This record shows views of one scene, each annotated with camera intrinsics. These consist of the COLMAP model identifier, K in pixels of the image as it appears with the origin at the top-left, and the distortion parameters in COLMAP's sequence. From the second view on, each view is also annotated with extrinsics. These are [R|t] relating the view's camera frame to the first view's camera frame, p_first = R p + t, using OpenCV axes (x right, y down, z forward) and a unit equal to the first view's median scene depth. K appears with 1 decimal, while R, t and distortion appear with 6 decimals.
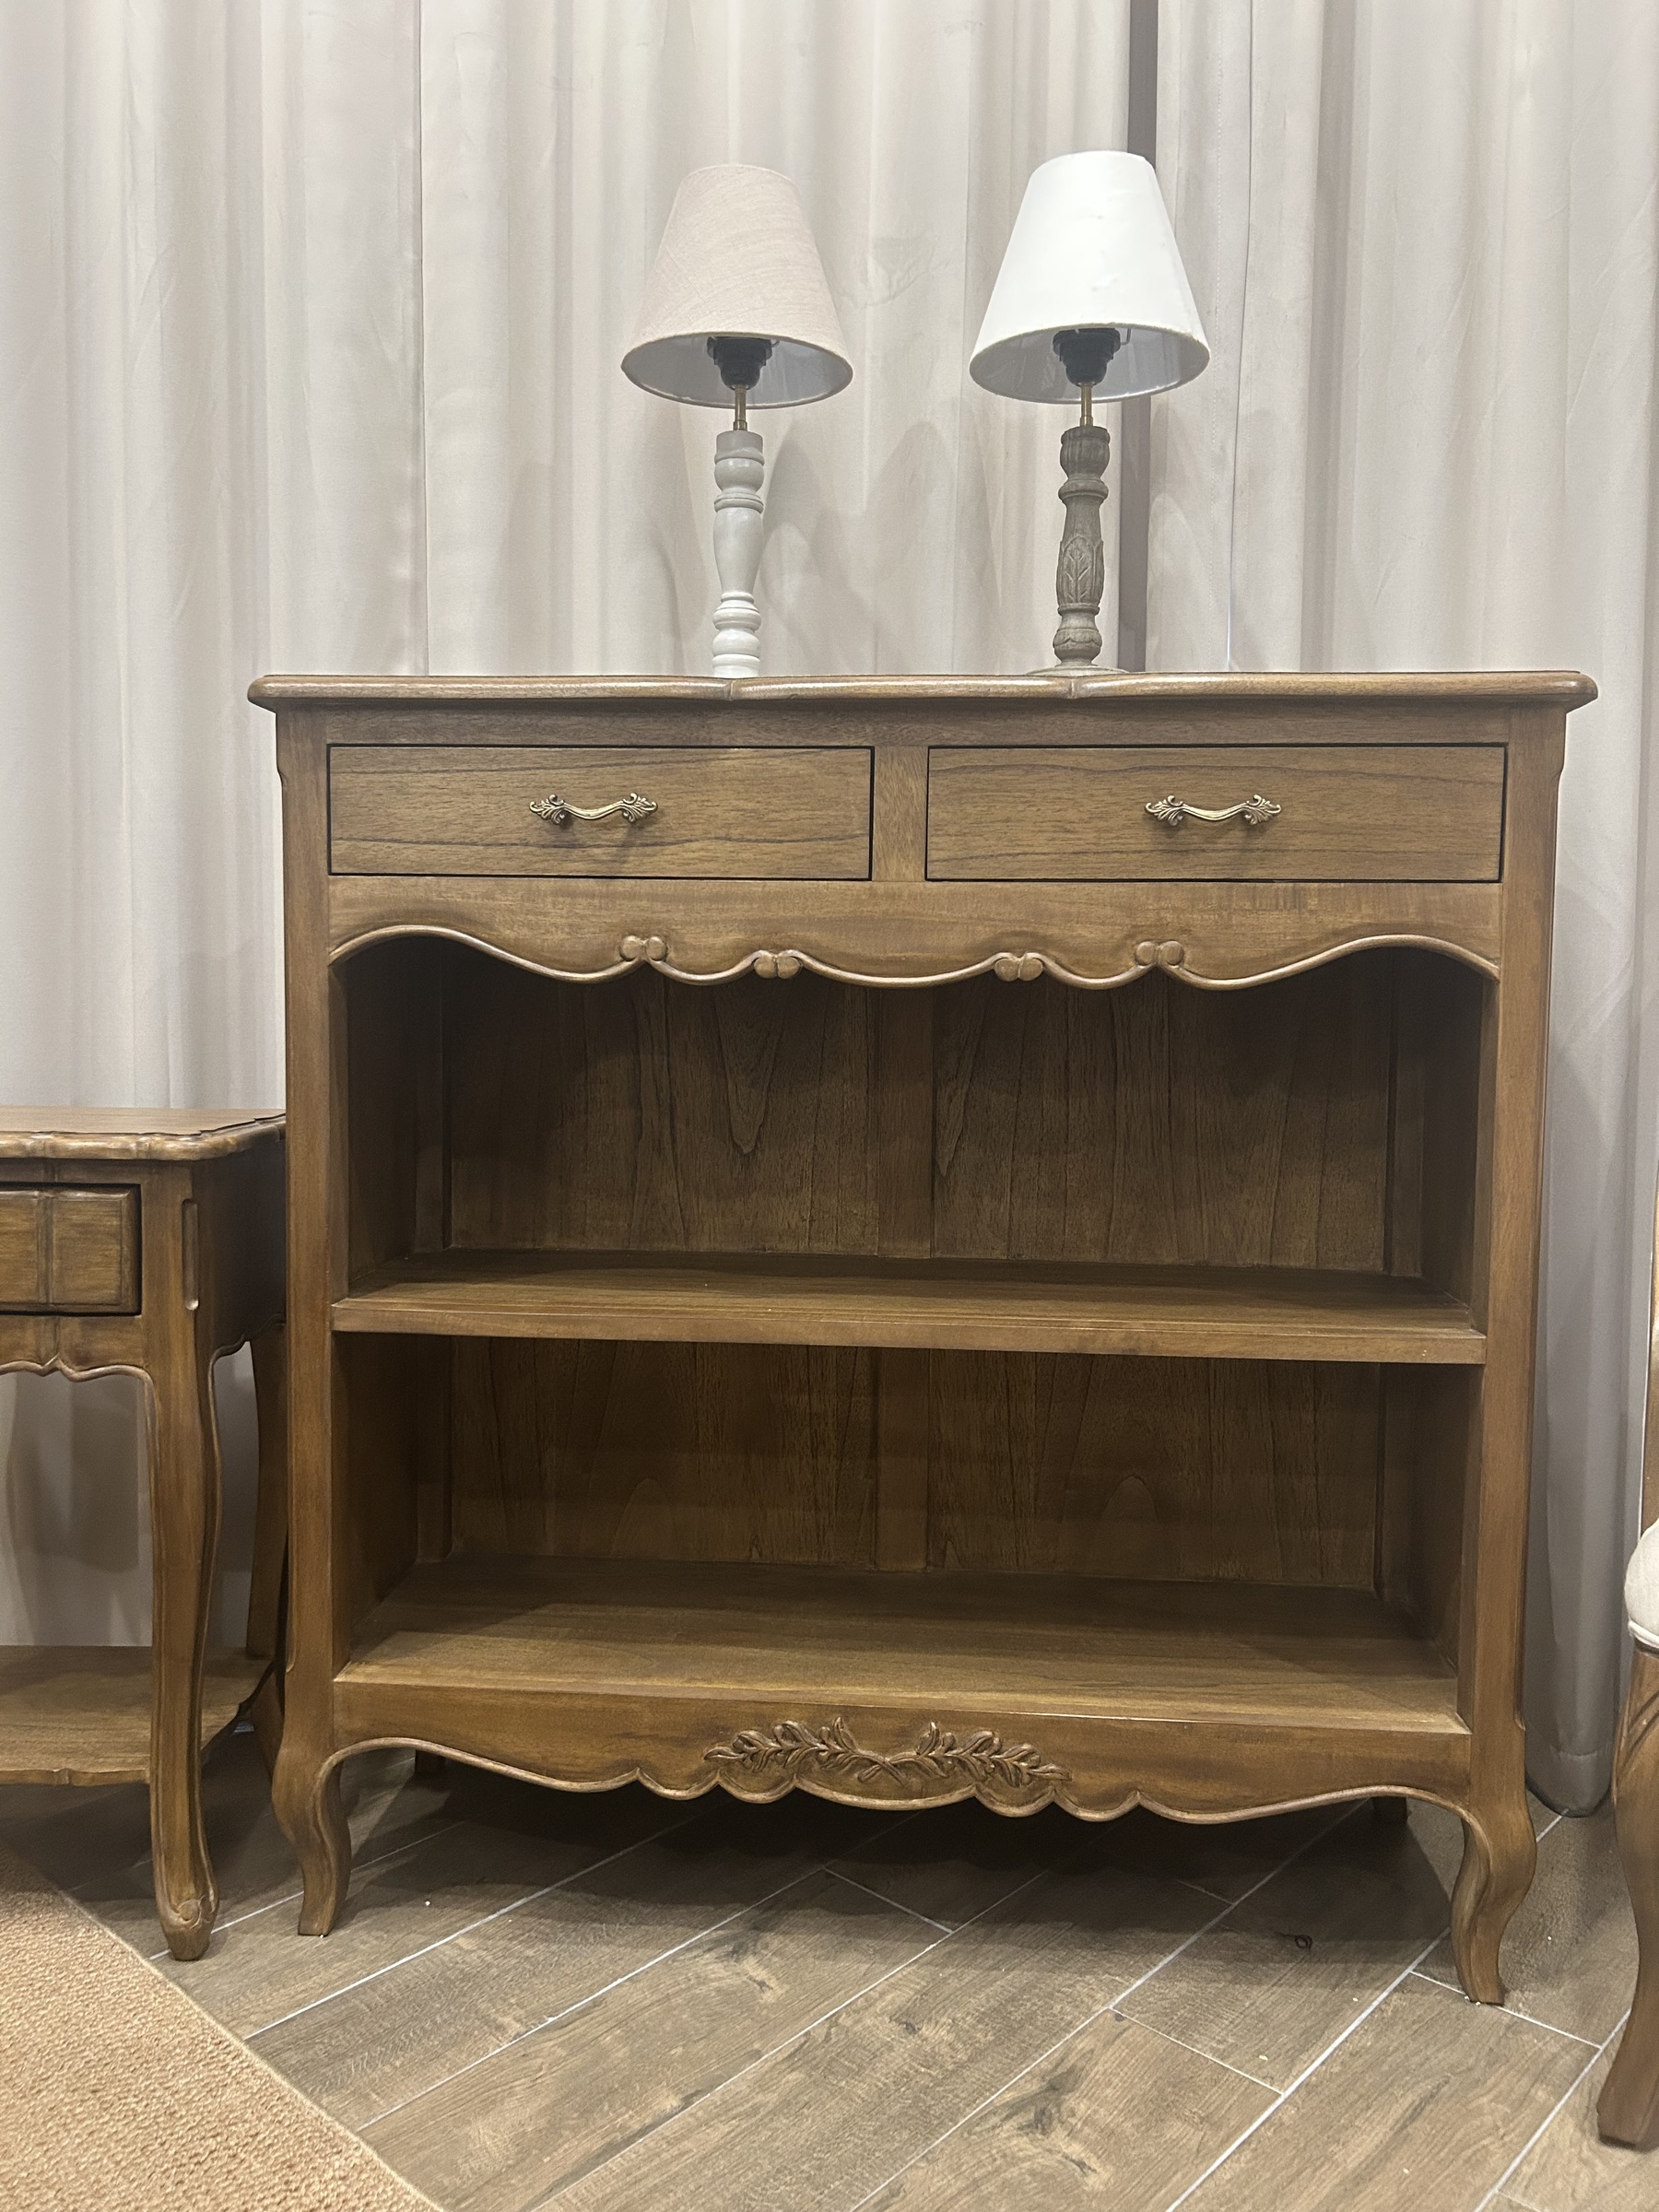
lens RADIAL K [[1668.5, 0, 829.5], [0, 1668.5, 1120.7], [0, 0, 1]] dist [0.034245, -0.045939]
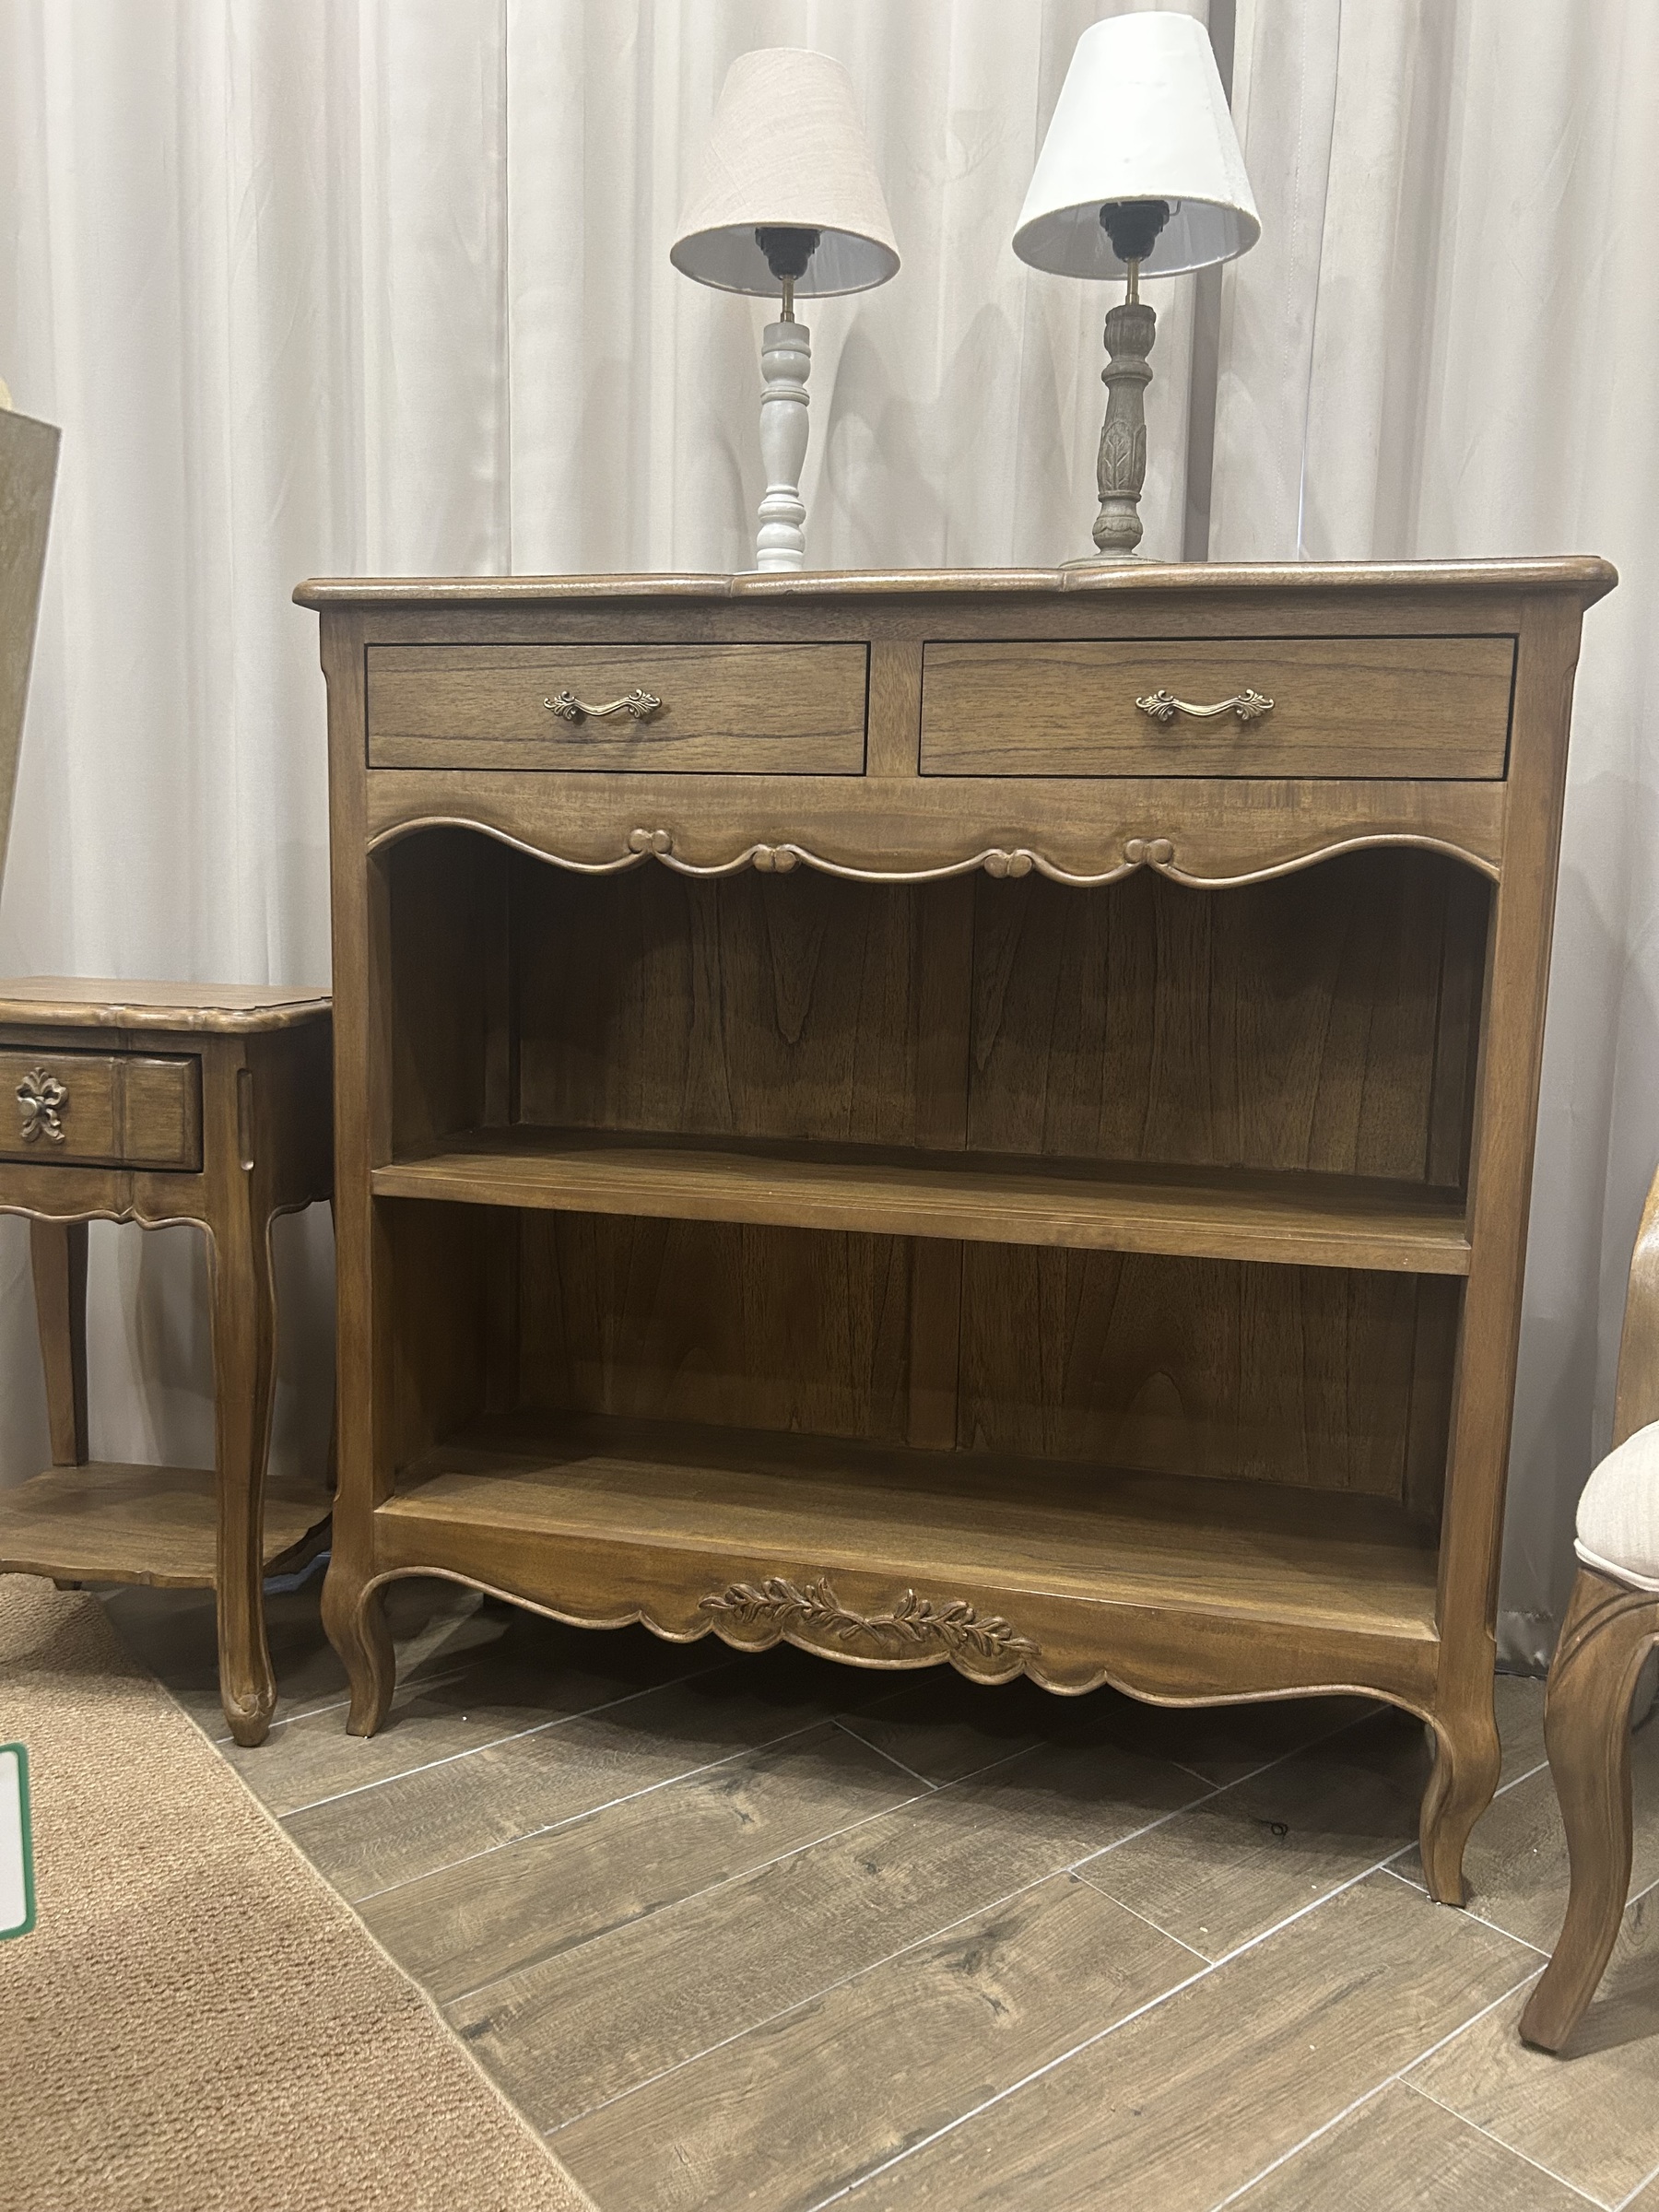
lens RADIAL K [[1668.5, 0, 831.5], [0, 1668.5, 1125.6], [0, 0, 1]] dist [0.034245, -0.045939]
pose [[0.988178, 0.035034, -0.149253, 0.159096], [-0.025079, 0.997366, 0.068067, -0.000198], [0.151245, -0.063519, 0.986453, -0.020838]]
